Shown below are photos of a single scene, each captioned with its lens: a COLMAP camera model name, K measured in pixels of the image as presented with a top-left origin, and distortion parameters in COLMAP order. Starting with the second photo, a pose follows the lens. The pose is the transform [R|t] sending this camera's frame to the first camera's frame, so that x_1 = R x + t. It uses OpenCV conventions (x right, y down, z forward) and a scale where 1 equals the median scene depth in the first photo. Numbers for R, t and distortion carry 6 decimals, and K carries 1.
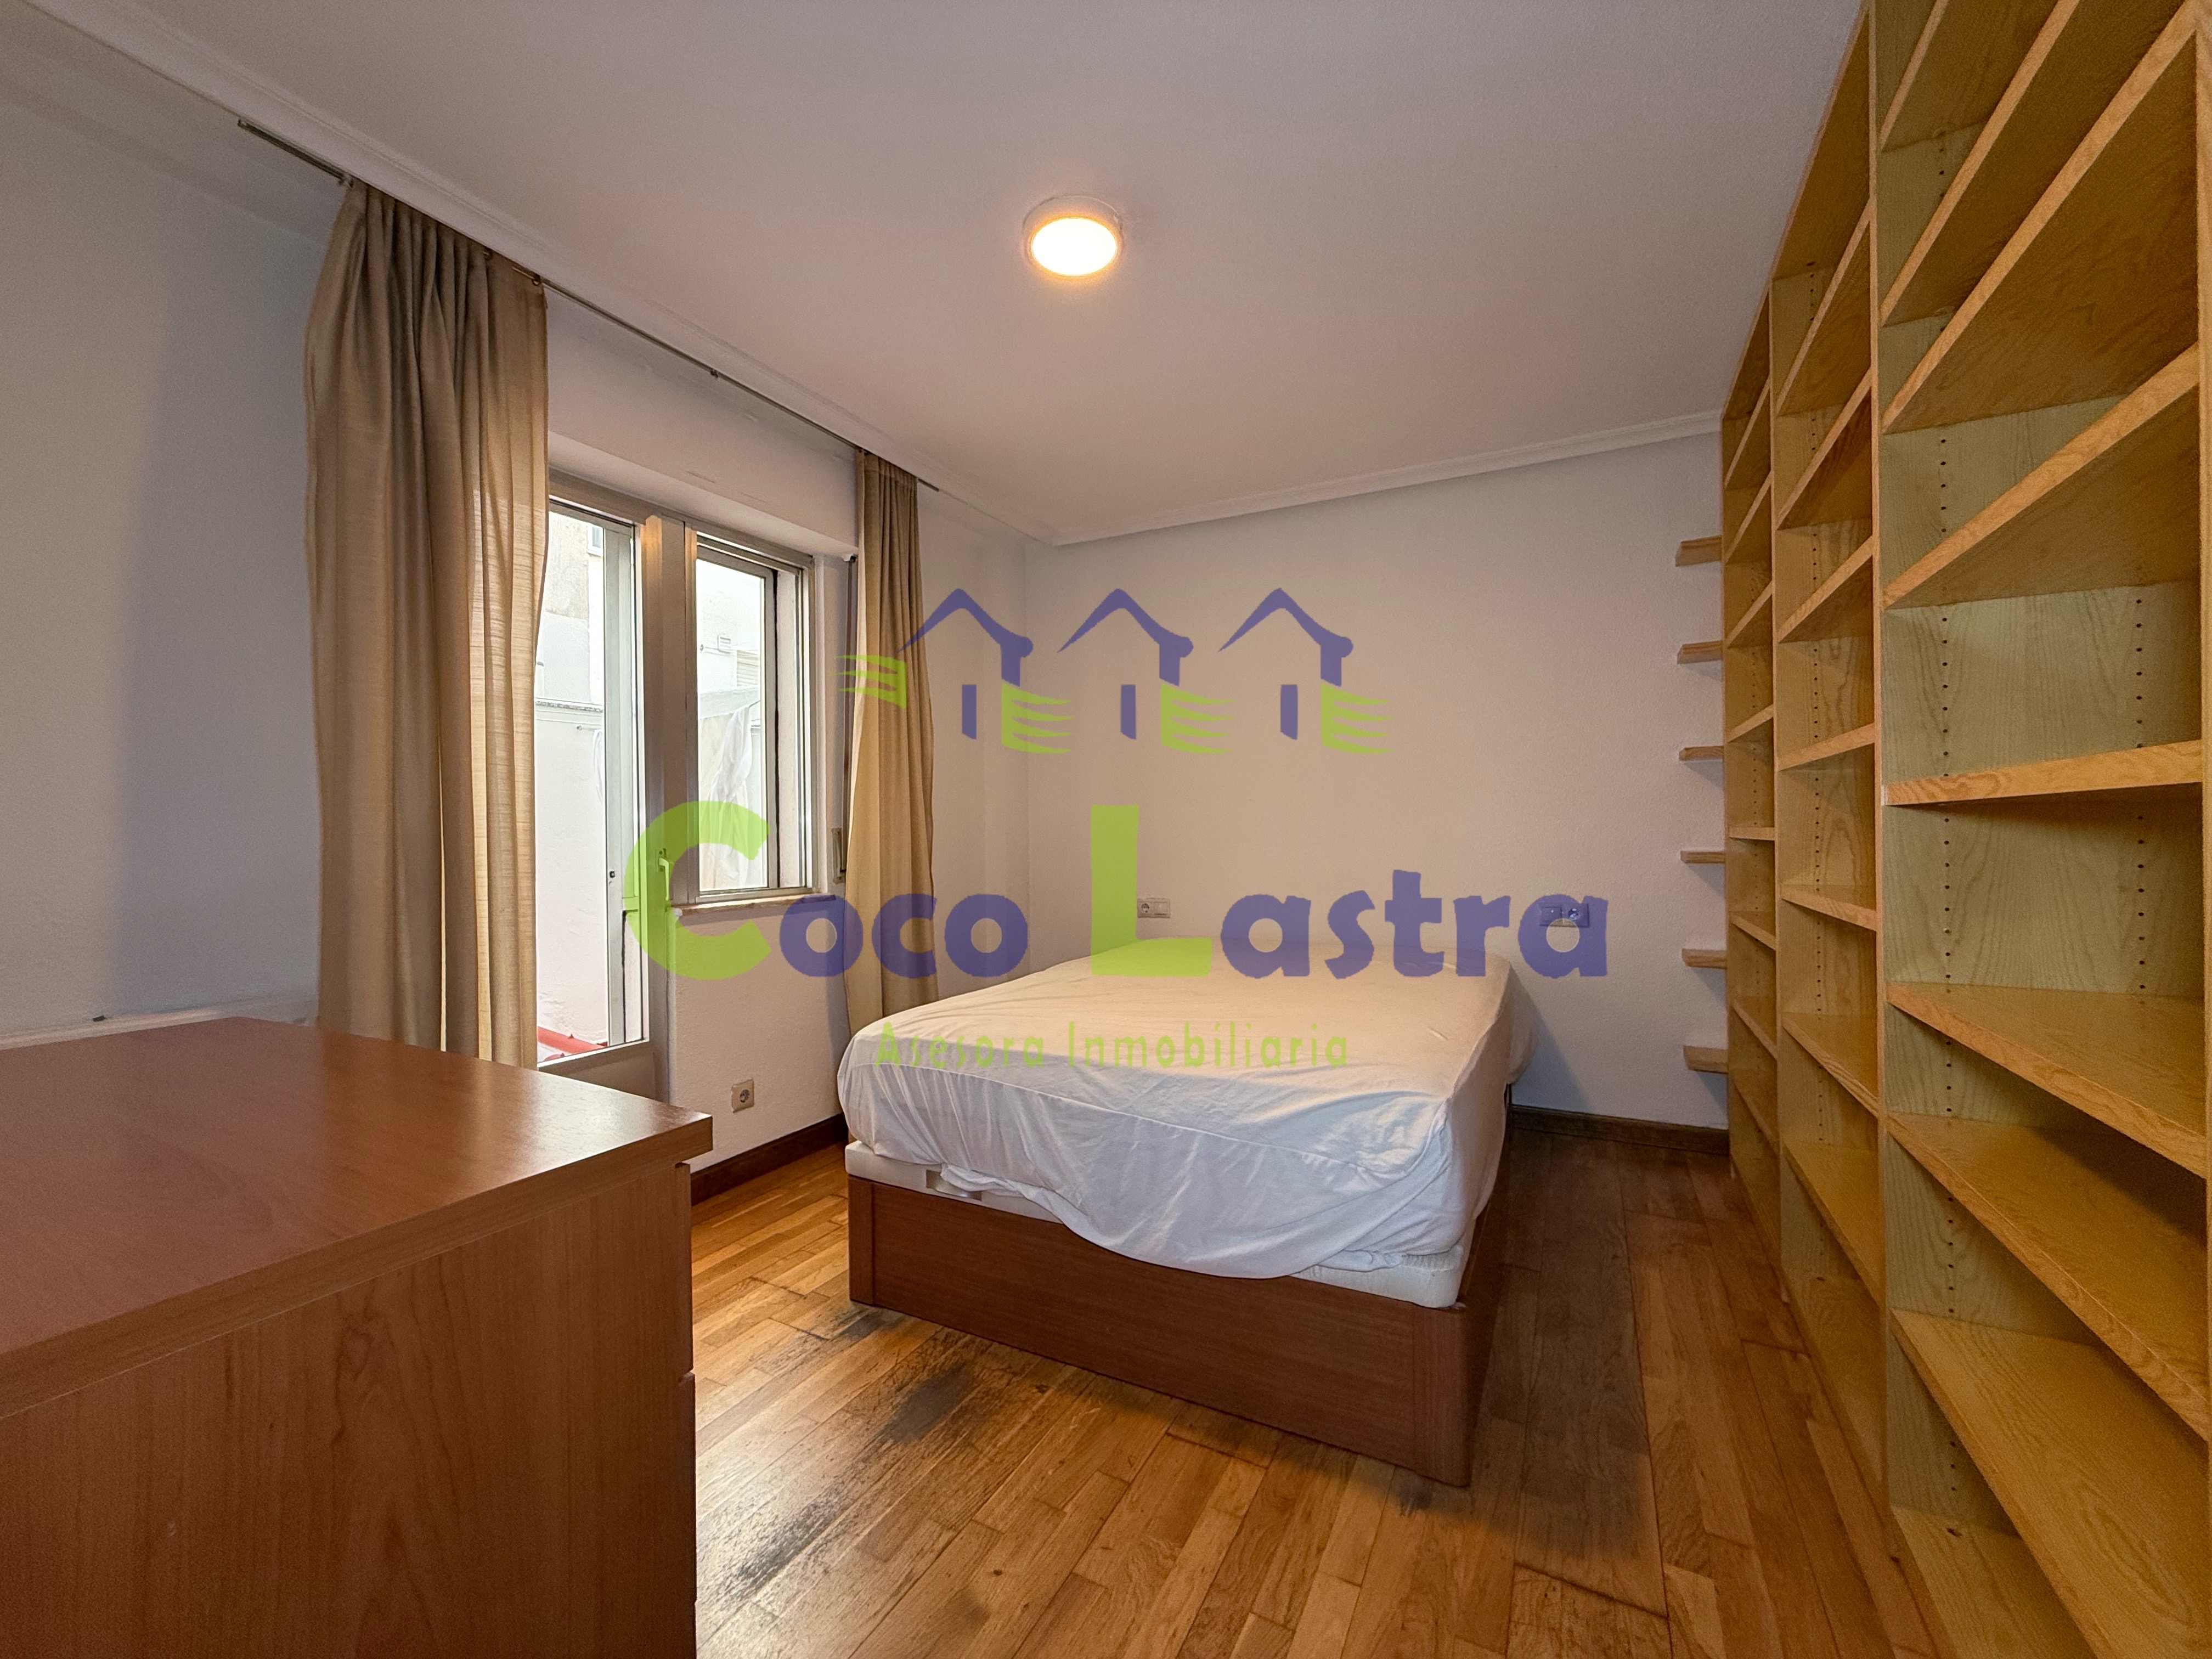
lens RADIAL K [[878.6, 0, 1097.0], [0, 878.6, 832.1], [0, 0, 1]] dist [0.000031, -0.000692]
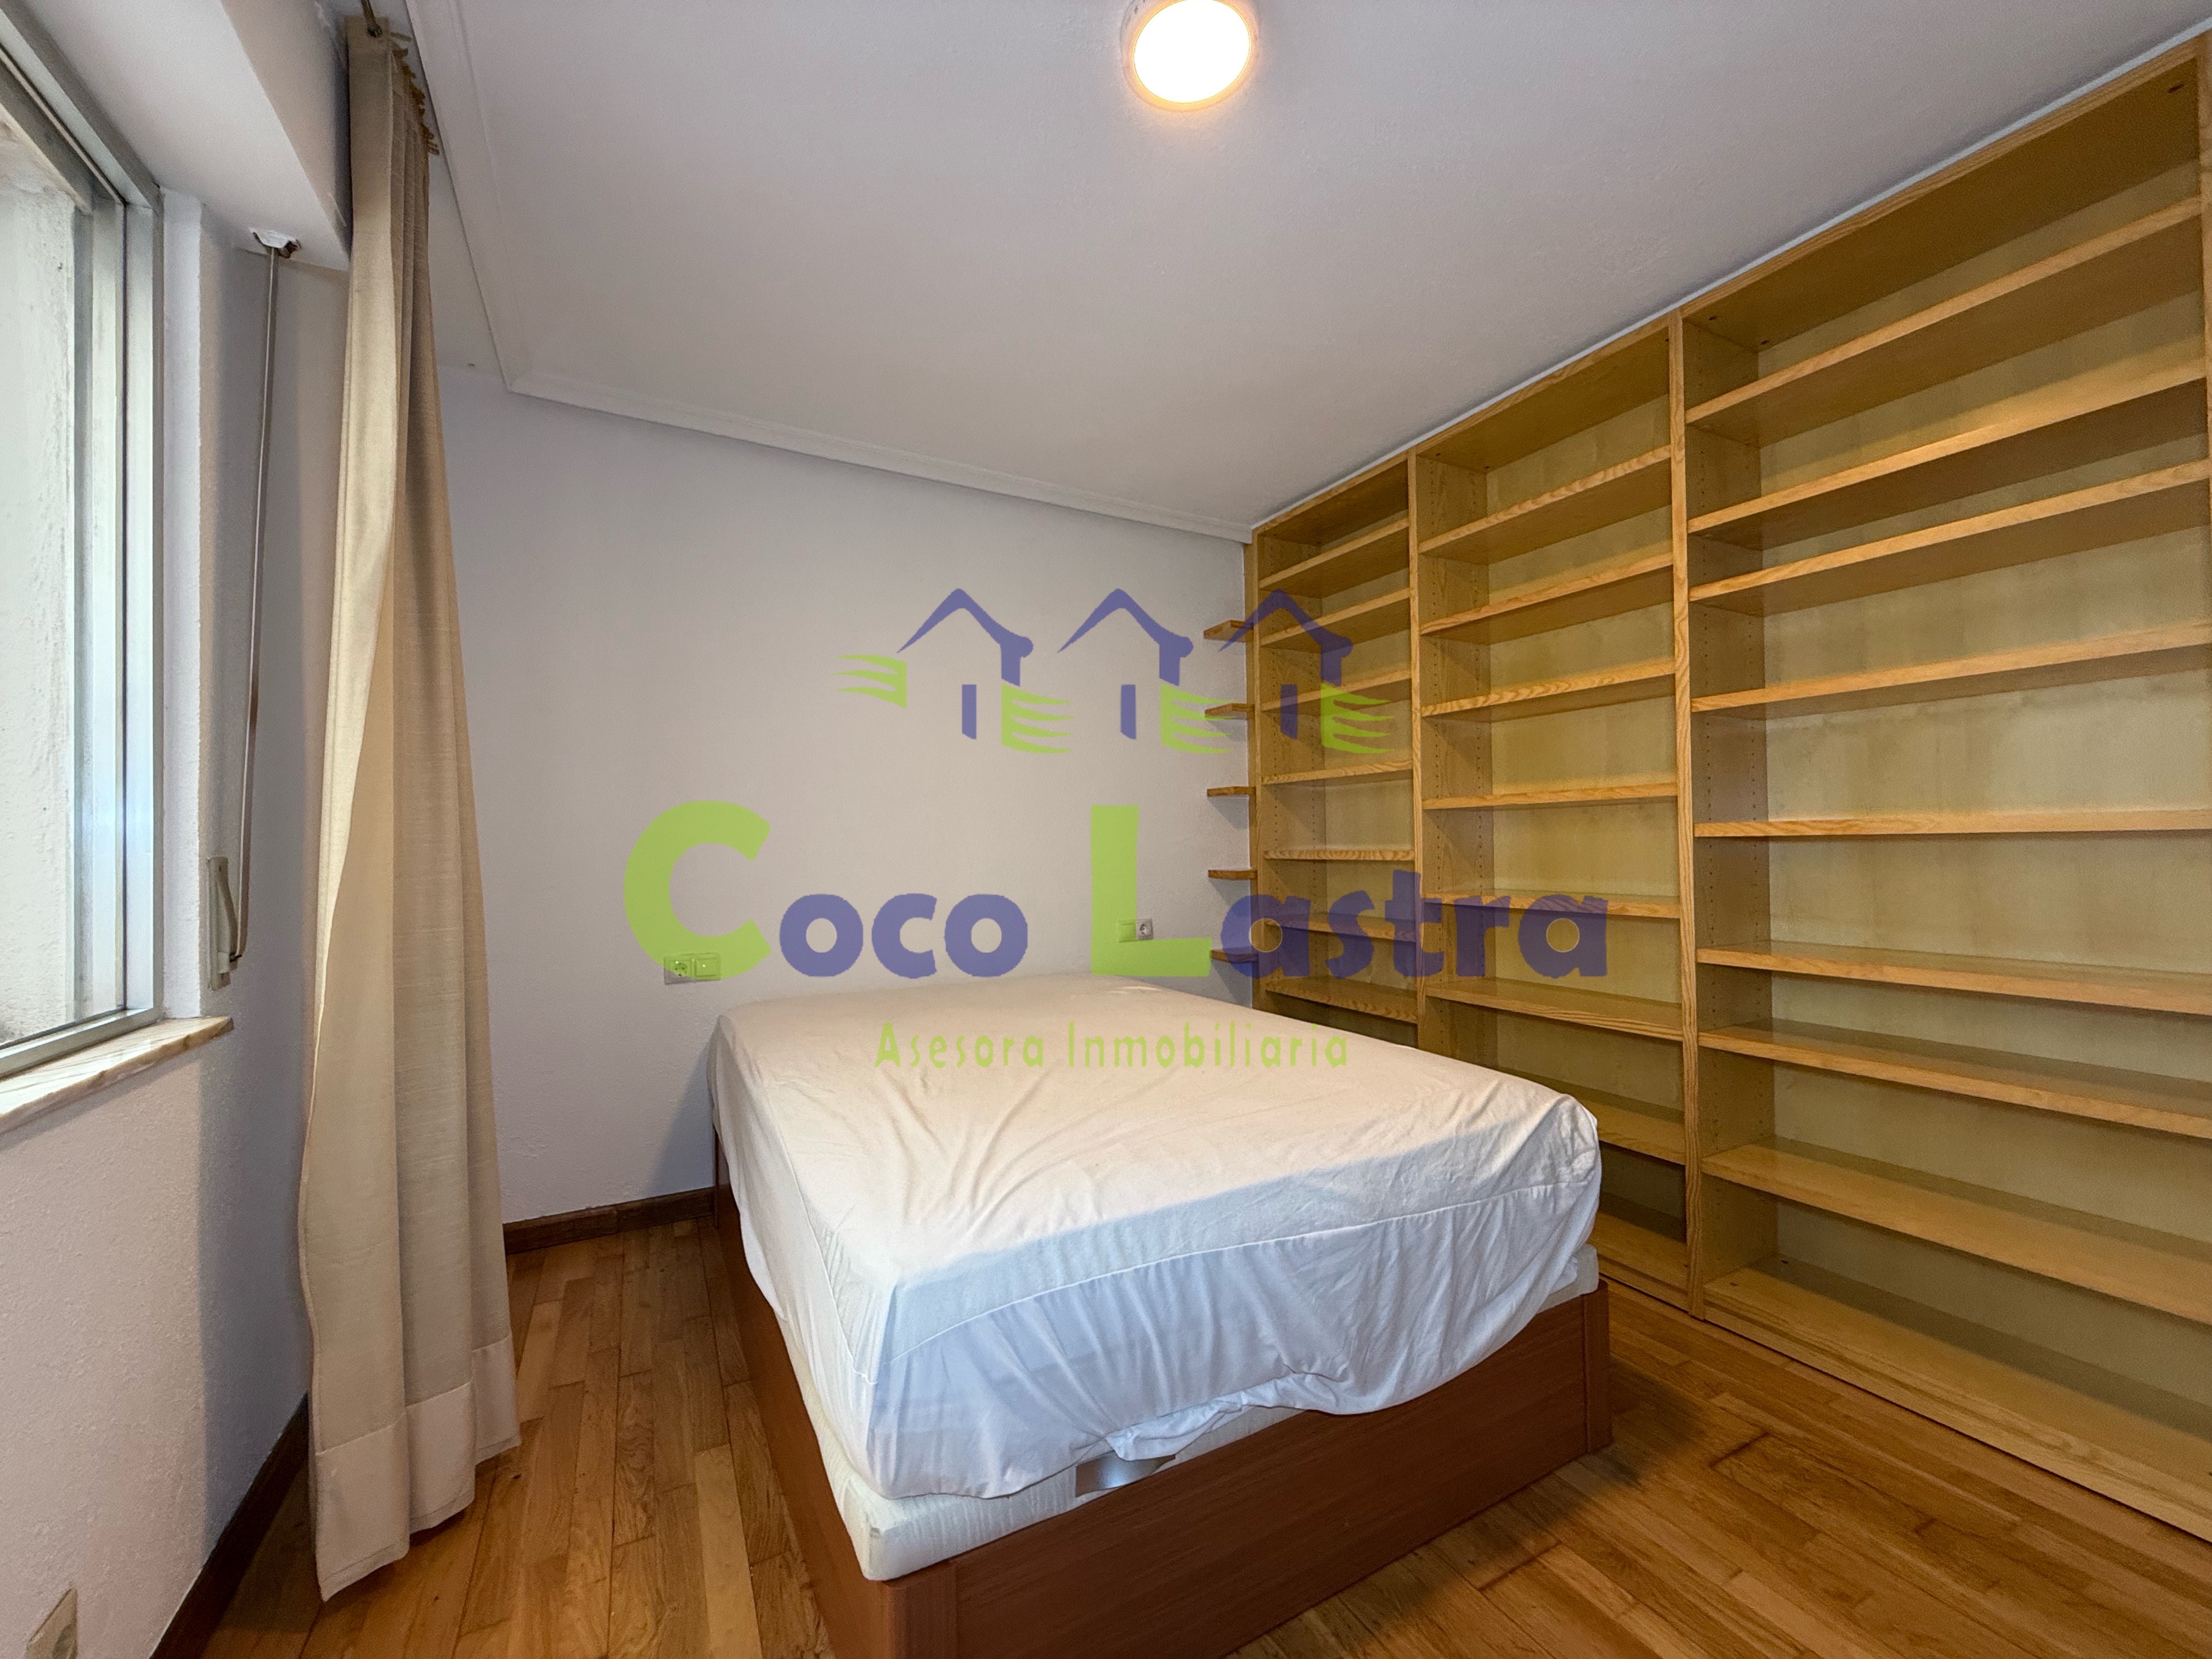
lens RADIAL K [[877.4, 0, 1097.2], [0, 877.4, 797.4], [0, 0, 1]] dist [0.000341, -0.000135]
pose [[0.560607, 0.034343, 0.827369, -0.756439], [0.013298, 0.998637, -0.050462, -0.026419], [-0.827975, 0.039292, 0.559387, 0.726949]]
